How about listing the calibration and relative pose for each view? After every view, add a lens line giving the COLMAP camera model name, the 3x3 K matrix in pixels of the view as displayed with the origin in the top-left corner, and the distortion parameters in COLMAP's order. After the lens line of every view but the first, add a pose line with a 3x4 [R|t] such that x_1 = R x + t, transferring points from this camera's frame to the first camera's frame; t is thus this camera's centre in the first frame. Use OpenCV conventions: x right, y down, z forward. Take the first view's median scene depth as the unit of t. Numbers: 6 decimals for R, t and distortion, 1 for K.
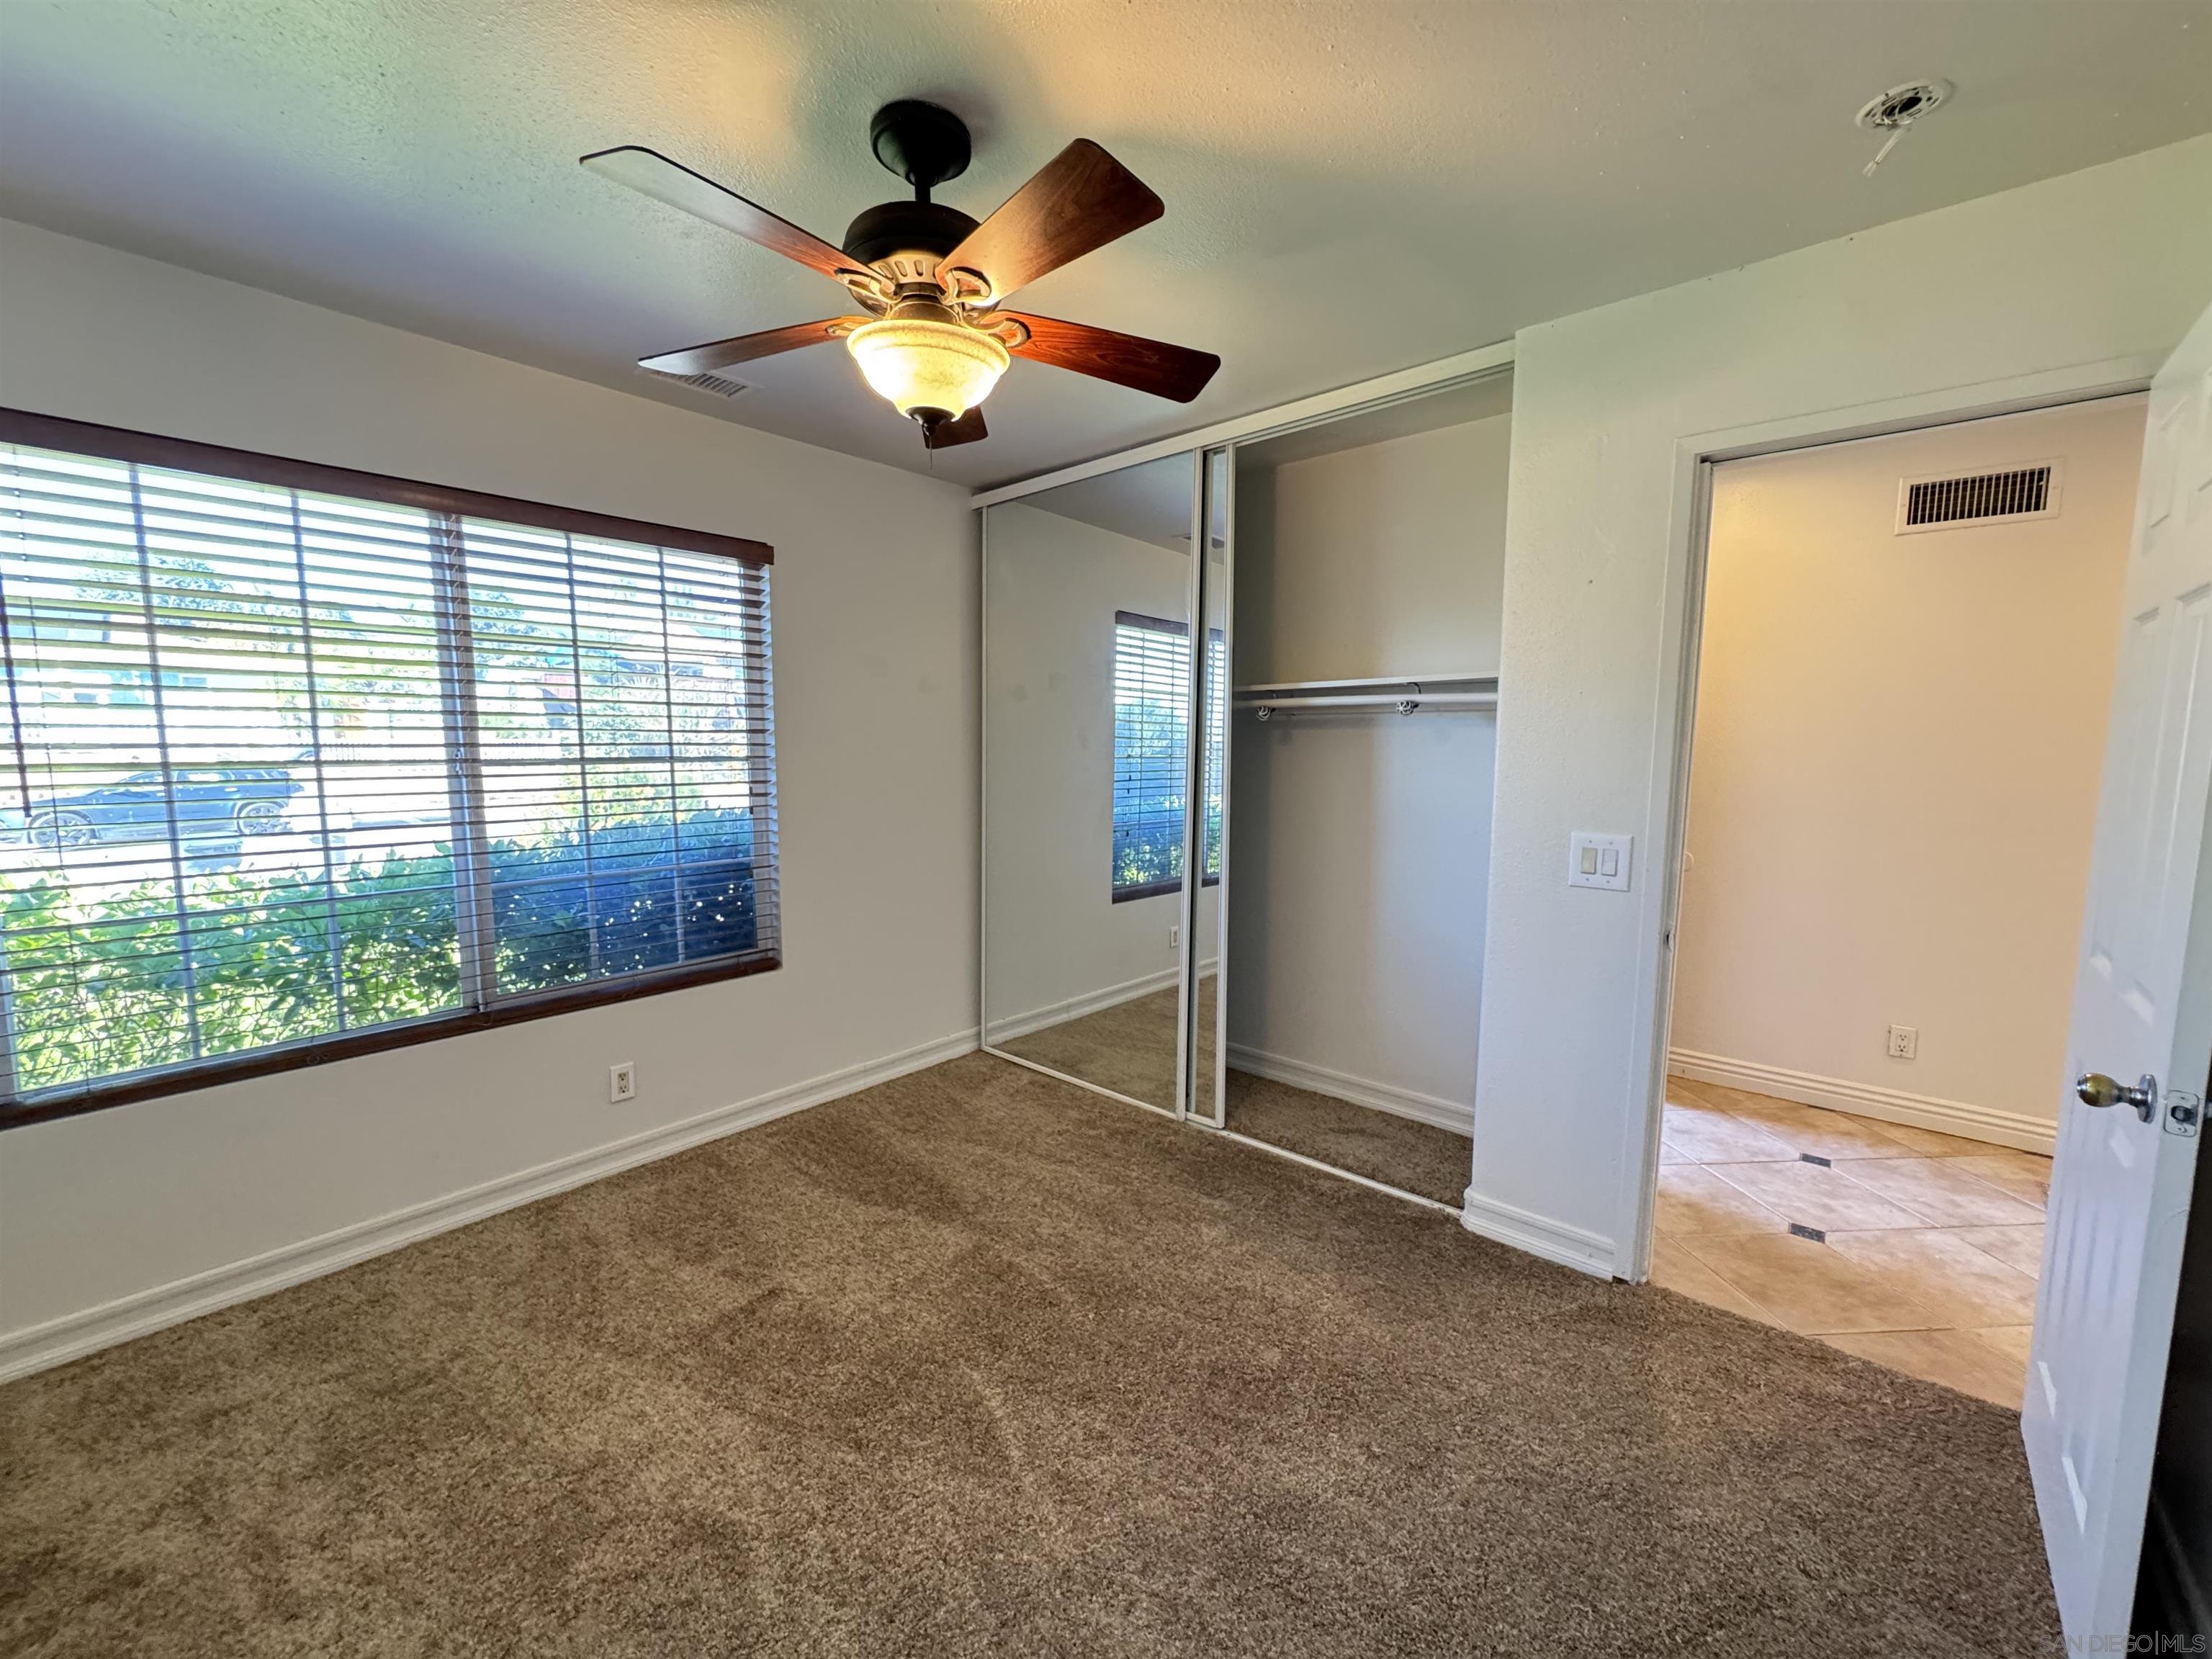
lens RADIAL K [[886.0, 0, 1104.1], [0, 886.0, 823.1], [0, 0, 1]] dist [-0.003293, 0.000483]
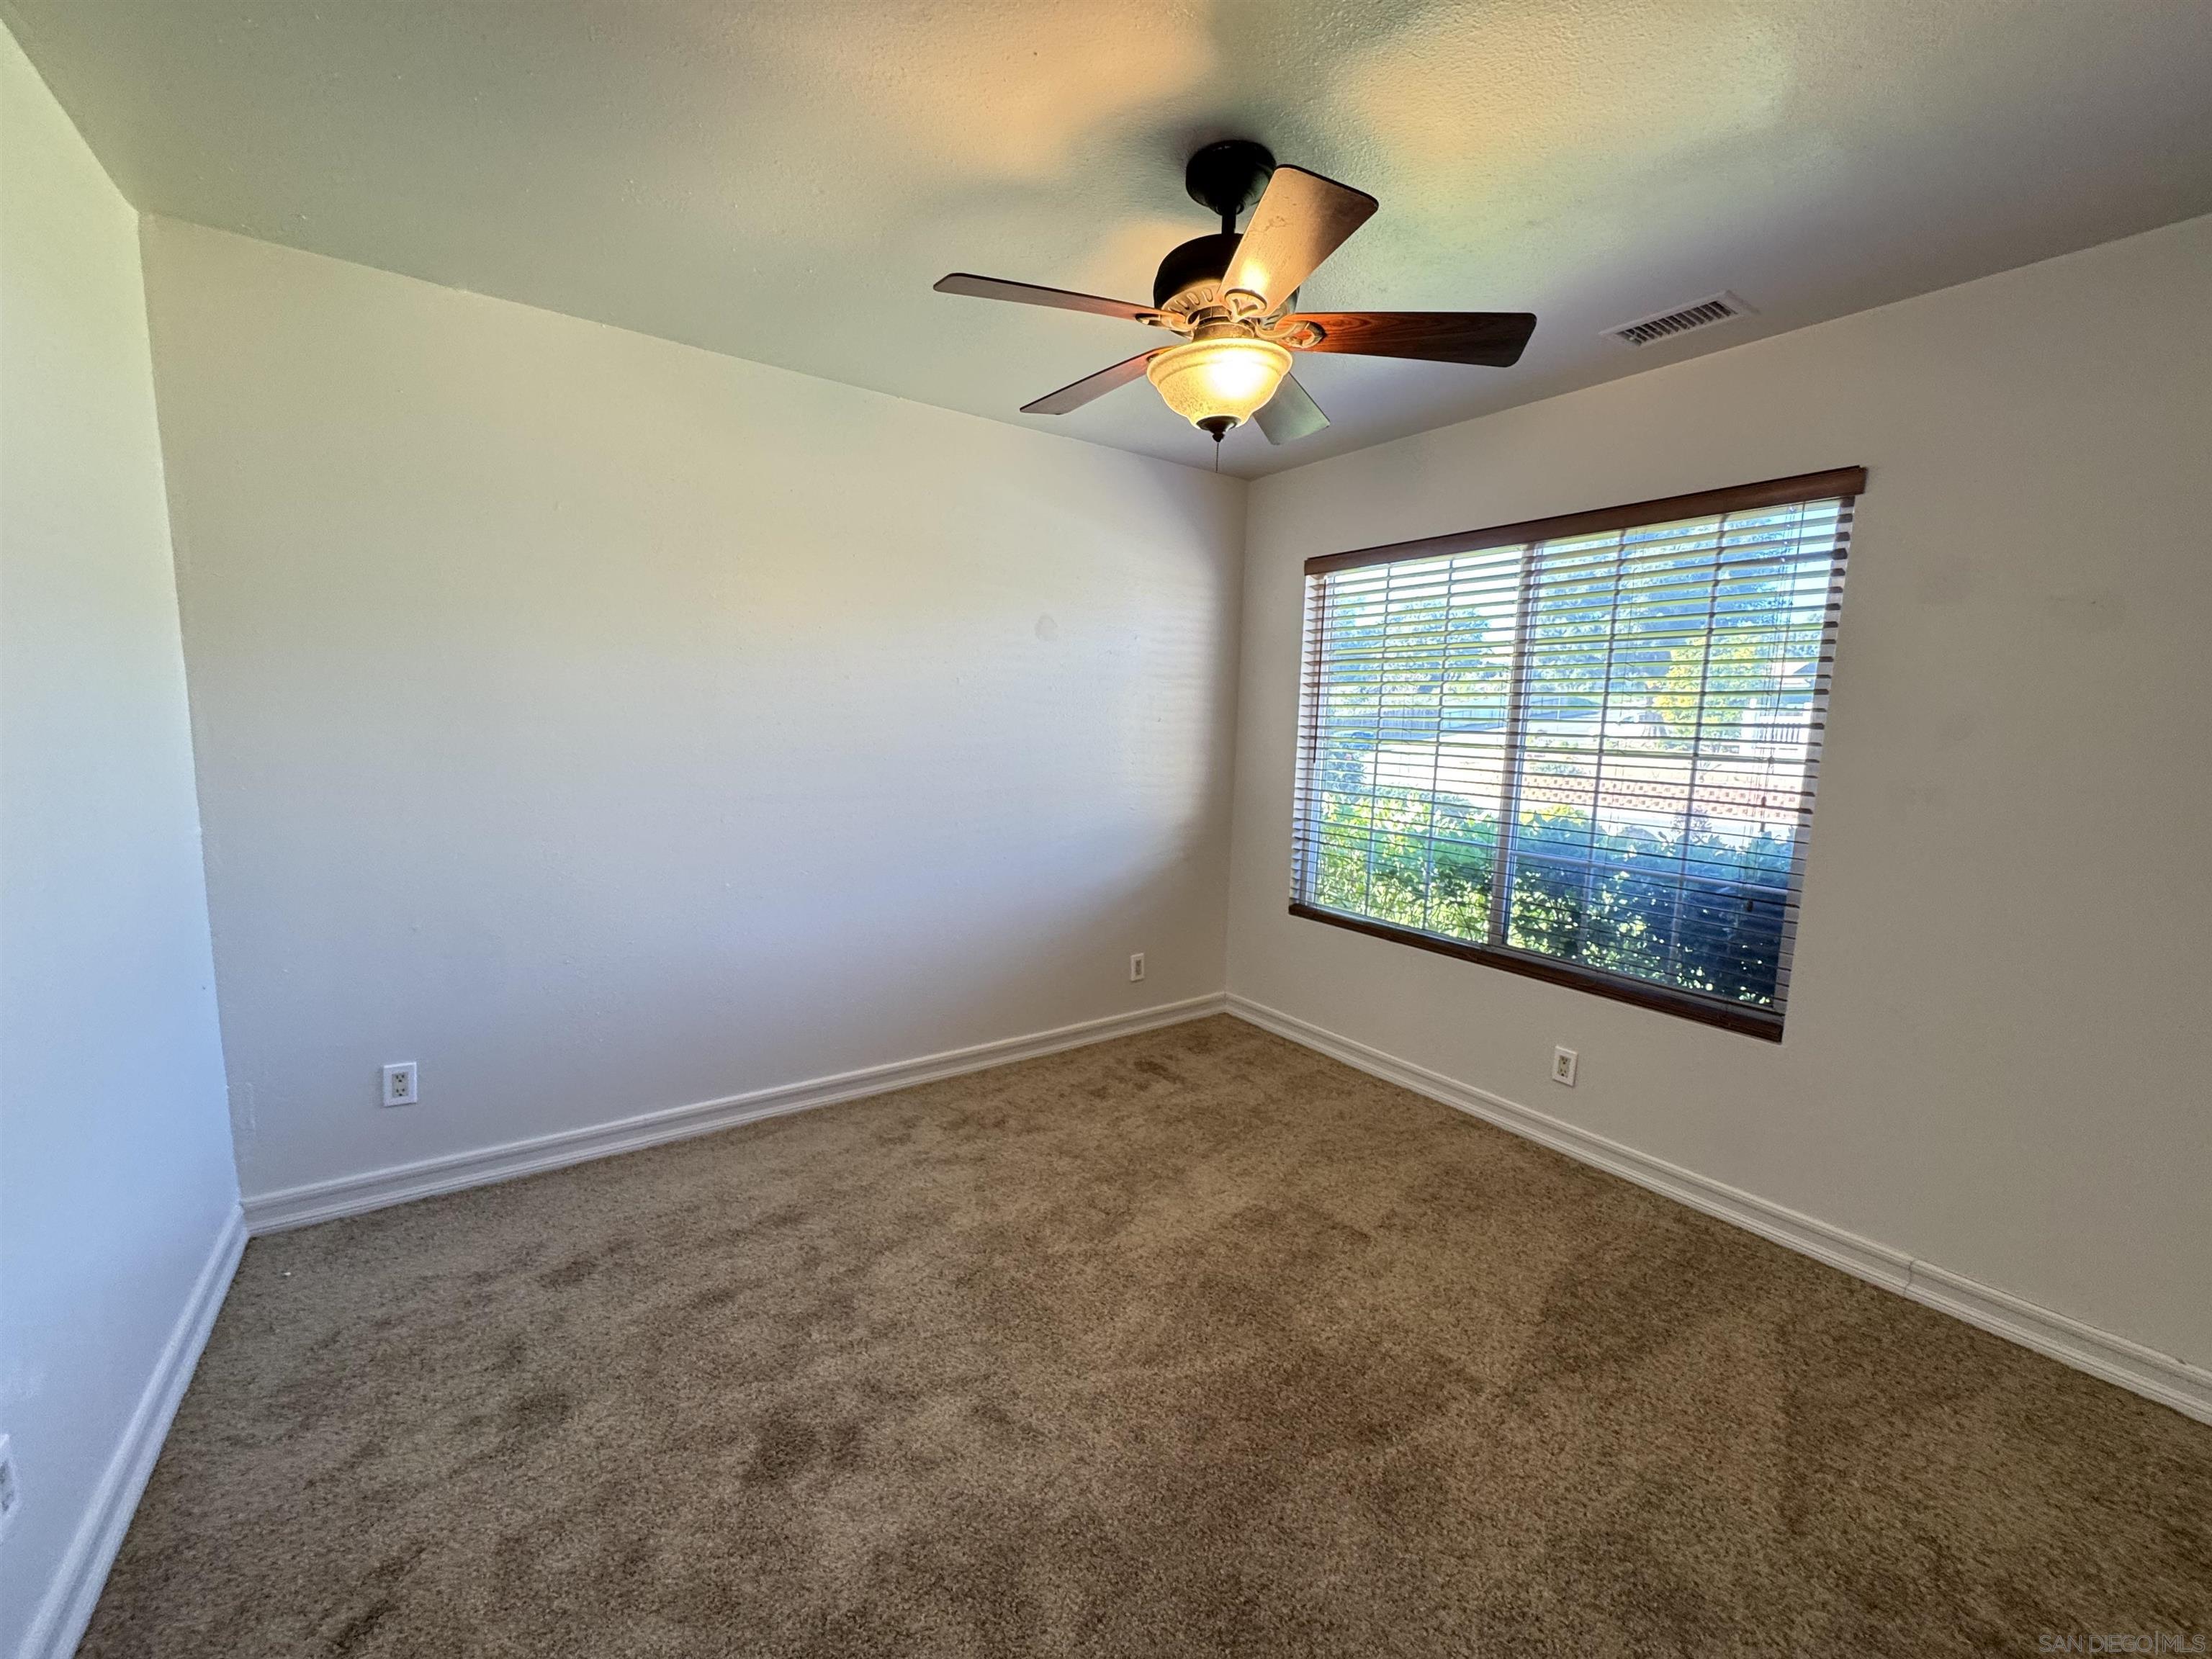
lens RADIAL K [[886.0, 0, 1091.8], [0, 886.0, 821.3], [0, 0, 1]] dist [-0.003293, 0.000483]
pose [[-0.254172, 0.104466, -0.961501, 0.597595], [-0.115654, 0.983733, 0.137454, -0.068385], [0.960219, 0.146138, -0.237956, 0.738153]]
